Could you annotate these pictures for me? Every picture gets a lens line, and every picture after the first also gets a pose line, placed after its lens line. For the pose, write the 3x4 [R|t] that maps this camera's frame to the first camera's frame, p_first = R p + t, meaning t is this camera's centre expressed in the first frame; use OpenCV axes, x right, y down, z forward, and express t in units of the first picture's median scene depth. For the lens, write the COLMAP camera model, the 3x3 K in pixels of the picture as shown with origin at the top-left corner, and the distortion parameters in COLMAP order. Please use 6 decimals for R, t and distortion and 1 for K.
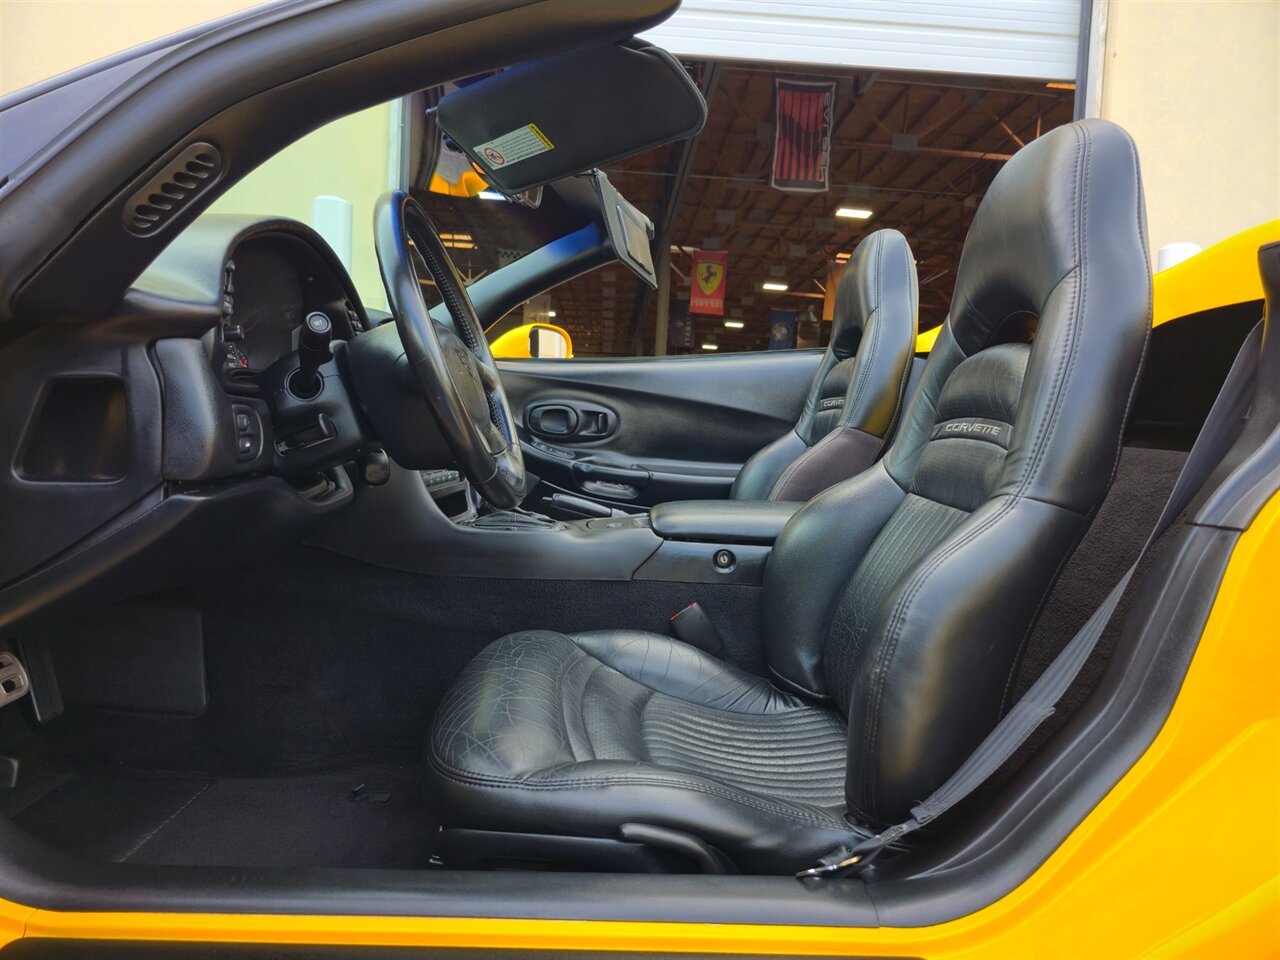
lens RADIAL K [[851.7, 0, 639.5], [0, 851.7, 487.0], [0, 0, 1]] dist [0.032094, -0.049492]
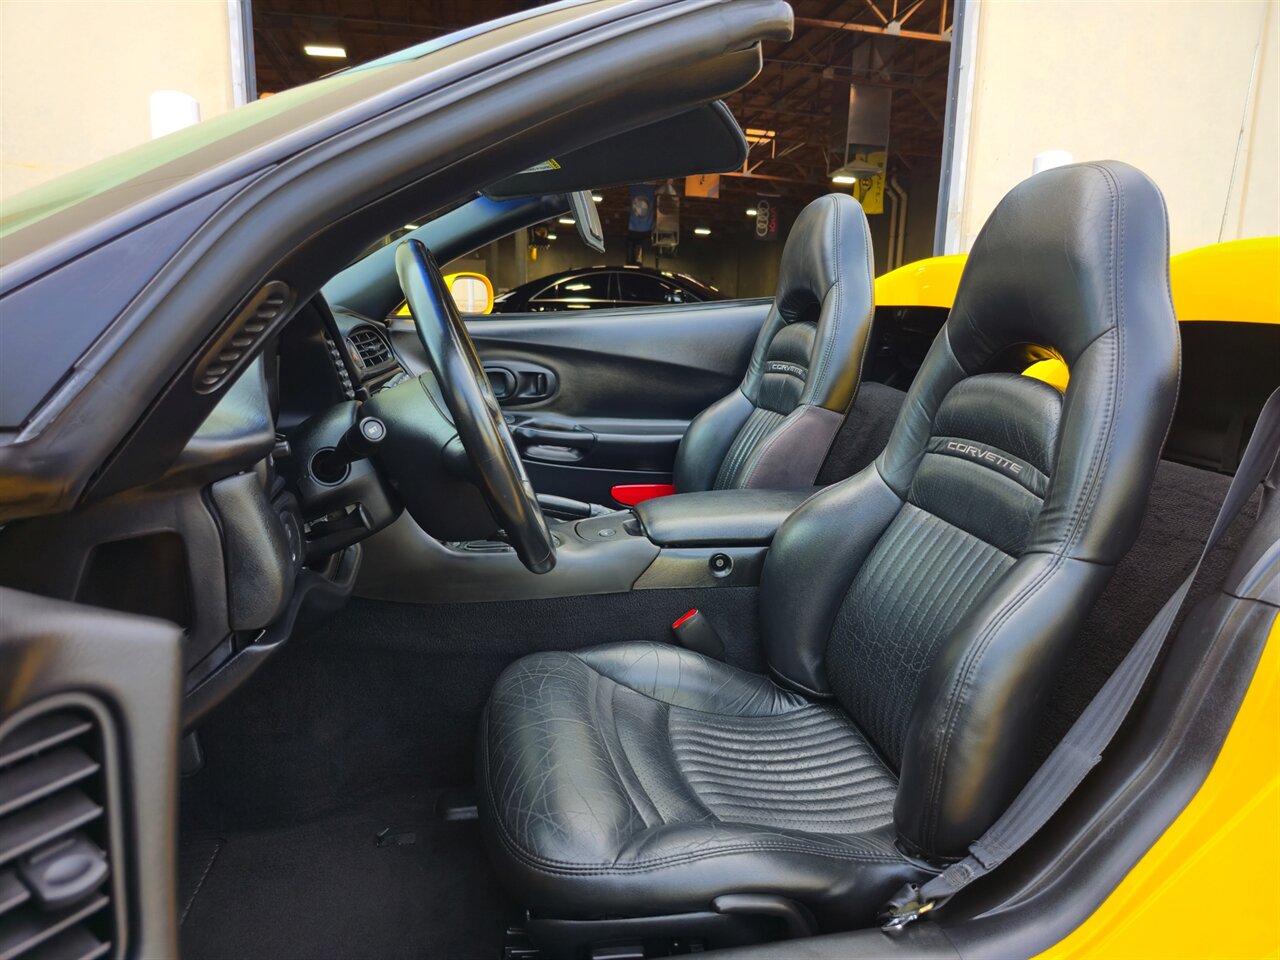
lens RADIAL K [[851.7, 0, 639.5], [0, 851.7, 487.0], [0, 0, 1]] dist [0.032094, -0.049492]
pose [[0.986767, -0.059418, 0.150866, -0.164619], [0.037976, 0.989249, 0.141224, -0.174444], [-0.157636, -0.133626, 0.978415, 0.039851]]
